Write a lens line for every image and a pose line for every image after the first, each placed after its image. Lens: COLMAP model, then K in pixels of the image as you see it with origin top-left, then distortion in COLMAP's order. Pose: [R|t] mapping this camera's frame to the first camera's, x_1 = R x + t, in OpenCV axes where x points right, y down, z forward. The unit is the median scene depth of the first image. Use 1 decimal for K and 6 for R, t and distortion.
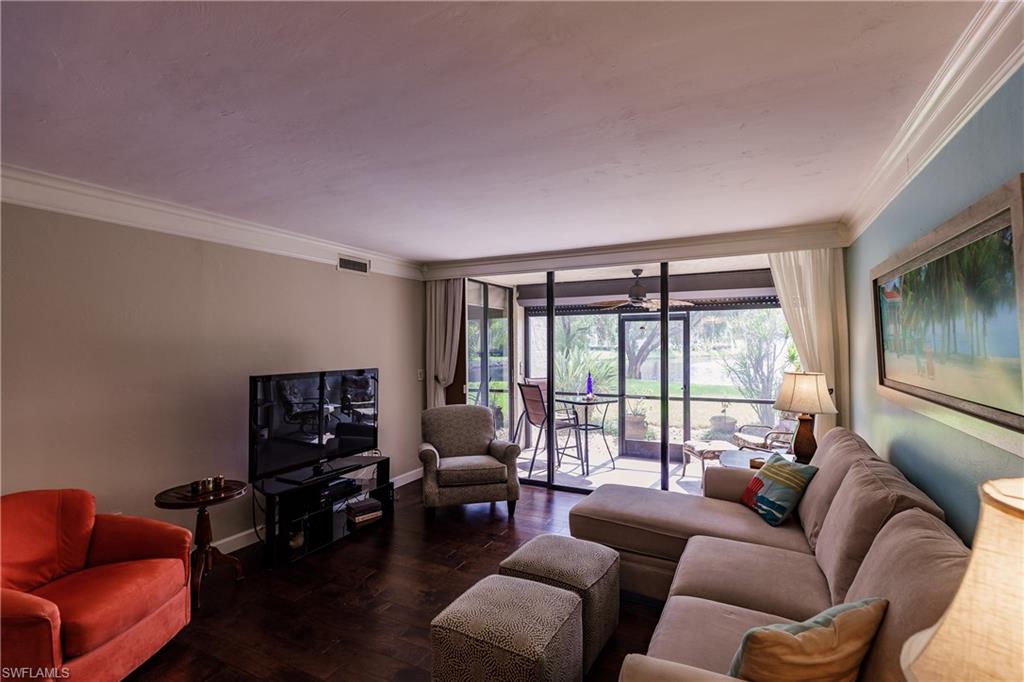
lens RADIAL K [[471.9, 0, 512.2], [0, 471.9, 346.0], [0, 0, 1]] dist [-0.002714, -0.000034]
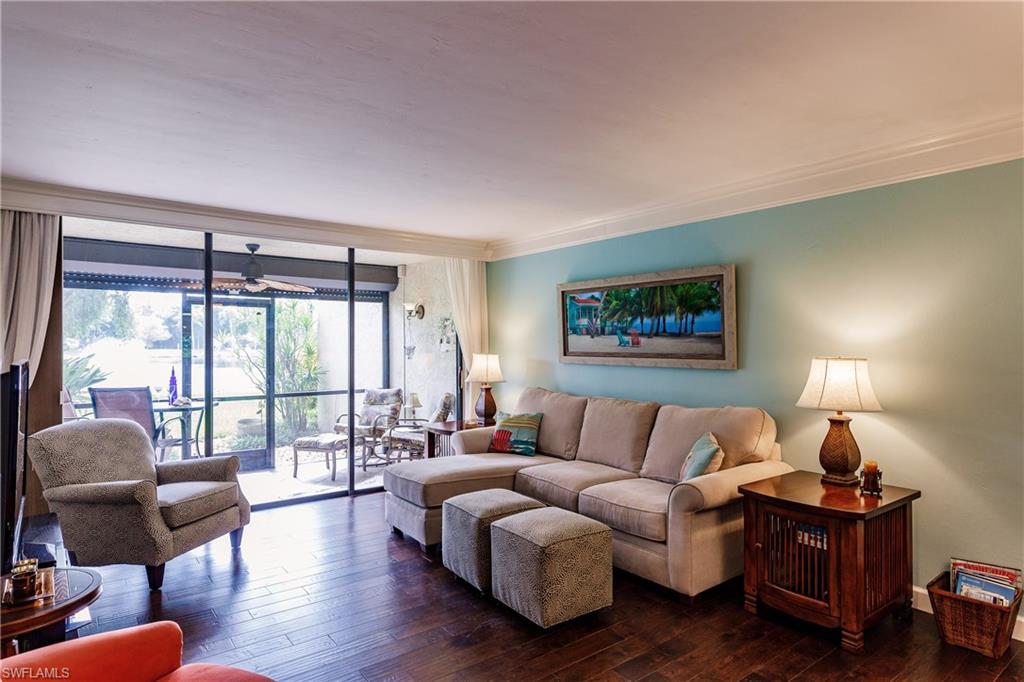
lens RADIAL K [[592.9, 0, 514.7], [0, 592.9, 339.7], [0, 0, 1]] dist [0.045076, 0.000602]
pose [[0.418575, 0.011256, 0.908113, -0.468316], [0.001012, 0.999917, -0.012860, 0.020937], [-0.908182, 0.006302, 0.418528, 0.120023]]
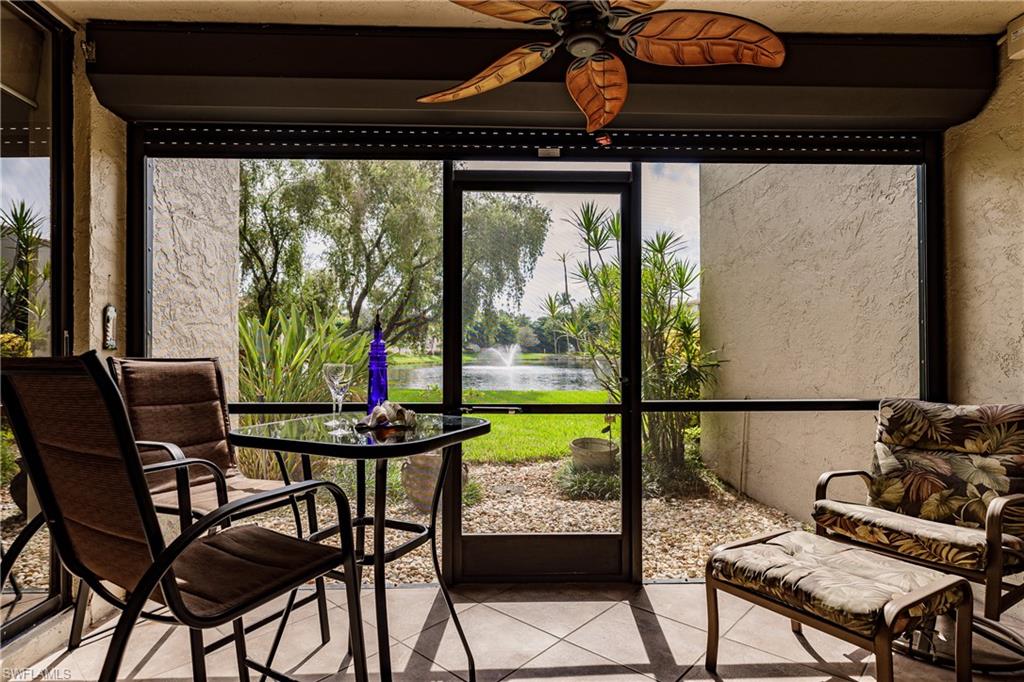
lens RADIAL K [[532.1, 0, 484.7], [0, 532.1, 353.2], [0, 0, 1]] dist [-0.021889, -0.000302]
pose [[0.873629, 0.003577, 0.486579, 0.073617], [-0.002405, 0.999993, -0.003035, 0.073515], [-0.486586, 0.001481, 0.873631, 0.716560]]
